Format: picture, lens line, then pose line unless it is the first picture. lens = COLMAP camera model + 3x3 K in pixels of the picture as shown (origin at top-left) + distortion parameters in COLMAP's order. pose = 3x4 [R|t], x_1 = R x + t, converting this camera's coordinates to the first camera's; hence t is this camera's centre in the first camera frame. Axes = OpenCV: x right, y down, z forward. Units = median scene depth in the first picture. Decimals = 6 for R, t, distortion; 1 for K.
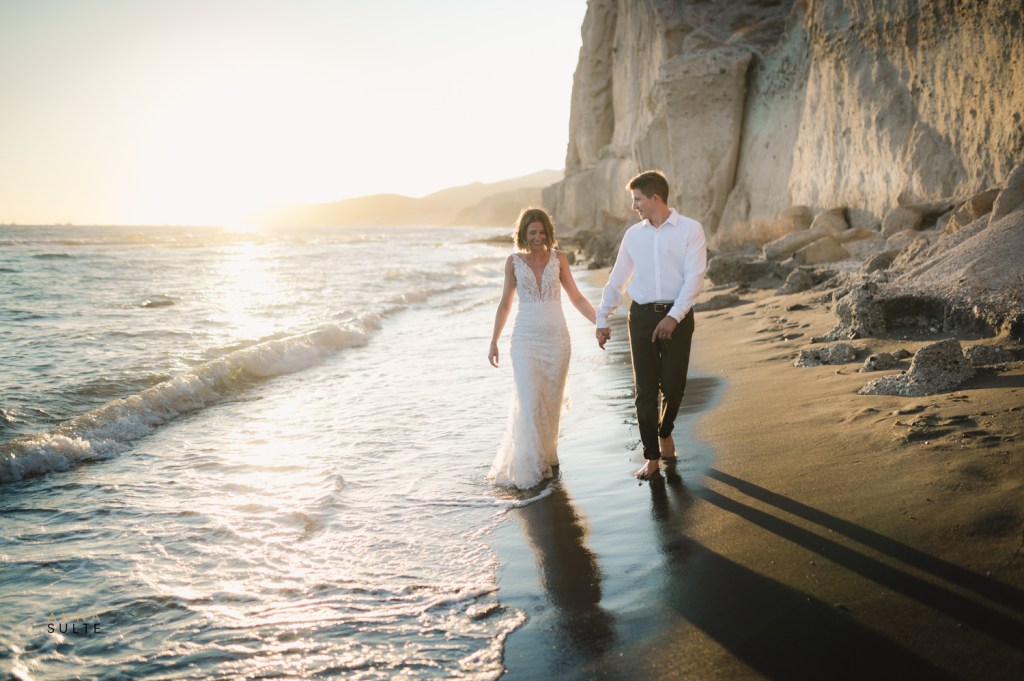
lens RADIAL K [[817.1, 0, 512.0], [0, 817.1, 340.5], [0, 0, 1]] dist [0.000760, -0.002326]
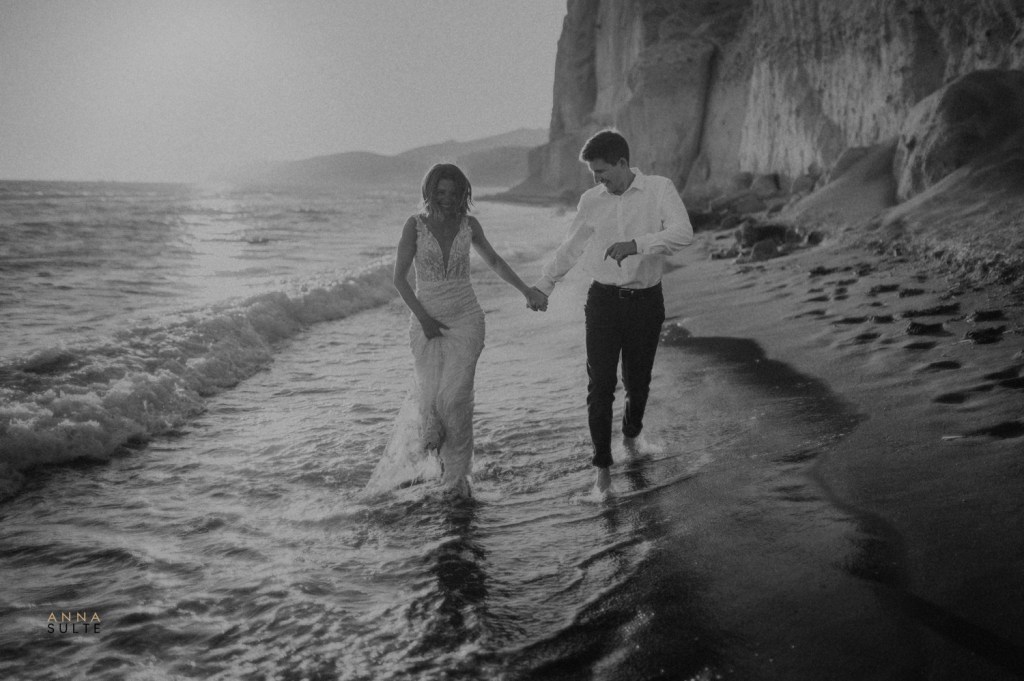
lens RADIAL K [[817.1, 0, 512.0], [0, 817.1, 340.5], [0, 0, 1]] dist [0.000760, -0.002326]
pose [[0.999499, 0.007004, 0.030880, -0.060807], [-0.008471, 0.998828, 0.047647, 0.048171], [-0.030510, -0.047885, 0.998387, -0.329553]]
